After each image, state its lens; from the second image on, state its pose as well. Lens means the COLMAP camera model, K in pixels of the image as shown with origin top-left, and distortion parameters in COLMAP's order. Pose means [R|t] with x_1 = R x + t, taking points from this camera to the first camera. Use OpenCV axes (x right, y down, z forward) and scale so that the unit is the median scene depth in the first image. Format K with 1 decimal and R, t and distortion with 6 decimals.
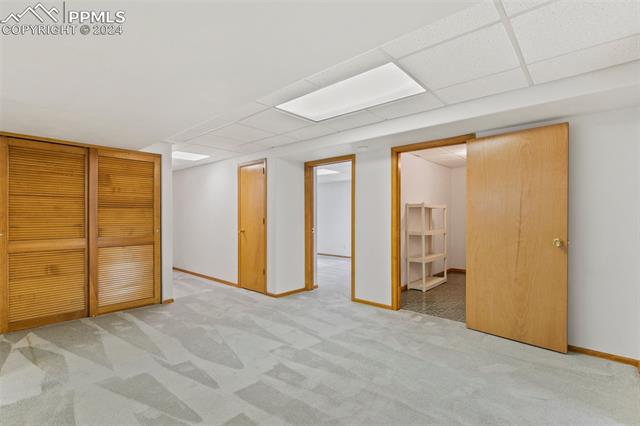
lens RADIAL K [[303.2, 0, 322.3], [0, 303.2, 215.8], [0, 0, 1]] dist [0.000357, 0.000545]
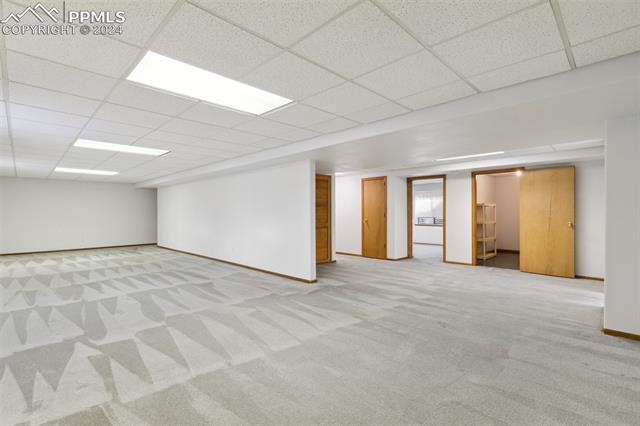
lens RADIAL K [[303.2, 0, 320.8], [0, 303.2, 209.3], [0, 0, 1]] dist [0.000357, 0.000545]
pose [[0.998085, -0.000074, -0.061862, -0.470811], [-0.000288, 0.999983, -0.005841, -0.001380], [0.061862, 0.005848, 0.998068, -0.697642]]
